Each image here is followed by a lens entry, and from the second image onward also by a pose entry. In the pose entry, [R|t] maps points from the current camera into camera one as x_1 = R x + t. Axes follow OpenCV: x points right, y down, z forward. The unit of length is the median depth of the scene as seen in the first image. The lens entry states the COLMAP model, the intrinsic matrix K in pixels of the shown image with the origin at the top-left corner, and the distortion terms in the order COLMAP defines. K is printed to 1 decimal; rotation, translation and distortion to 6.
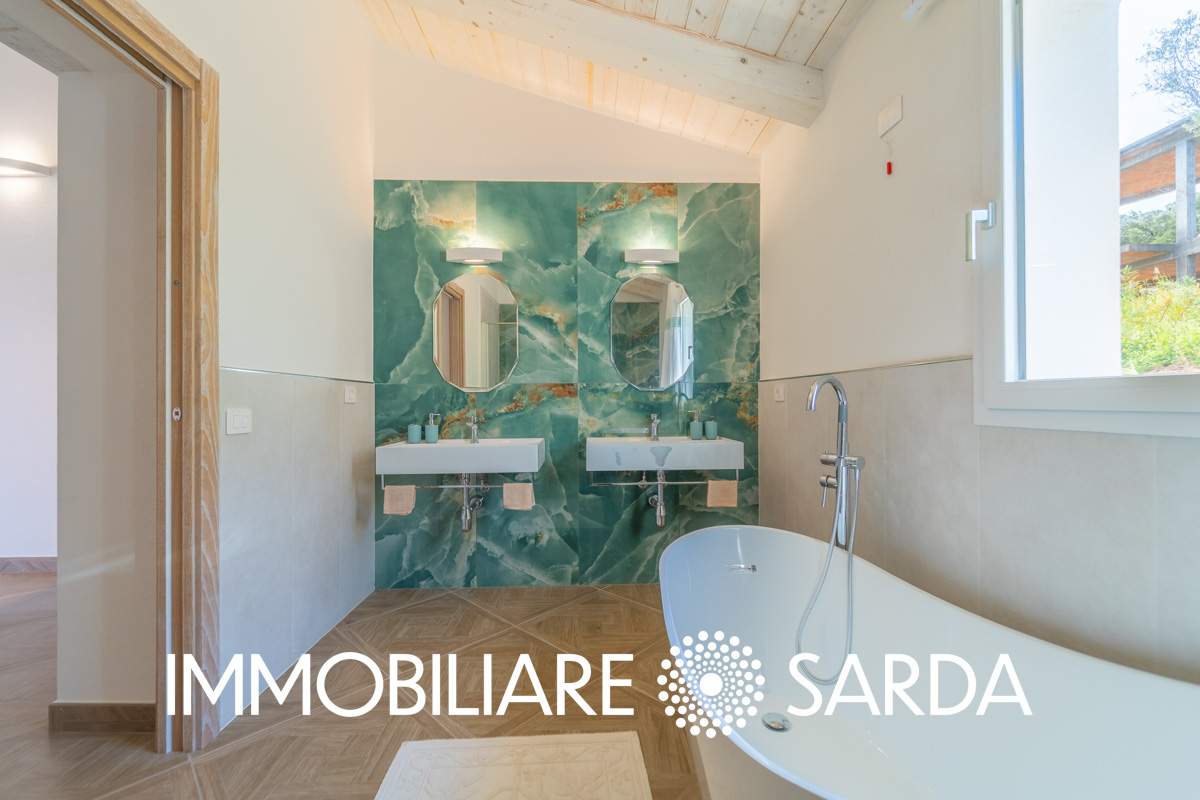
lens RADIAL K [[481.6, 0, 600.3], [0, 481.6, 400.7], [0, 0, 1]] dist [0.002855, -0.000618]
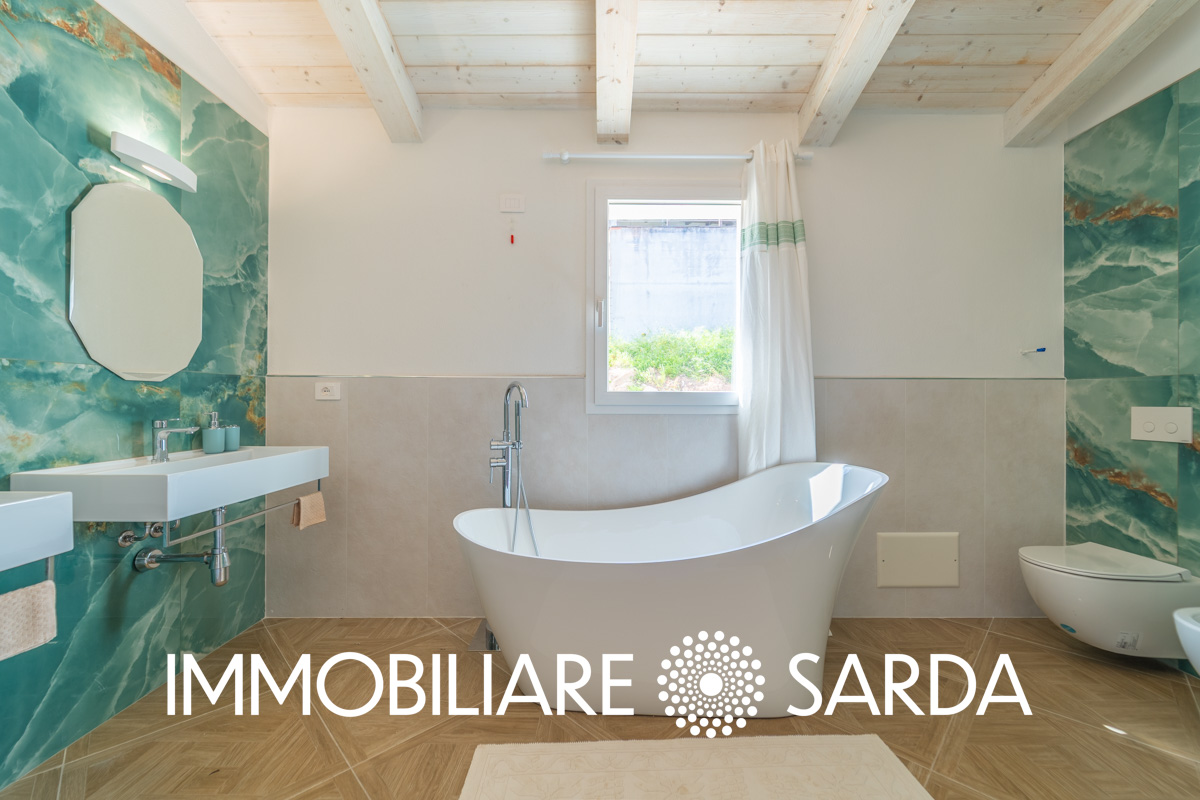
lens RADIAL K [[481.6, 0, 595.3], [0, 481.6, 400.1], [0, 0, 1]] dist [0.002855, -0.000618]
pose [[0.039177, 0.006002, 0.999214, -0.477857], [-0.006507, 0.999962, -0.005752, 0.003102], [-0.999211, -0.006277, 0.039215, 0.402139]]
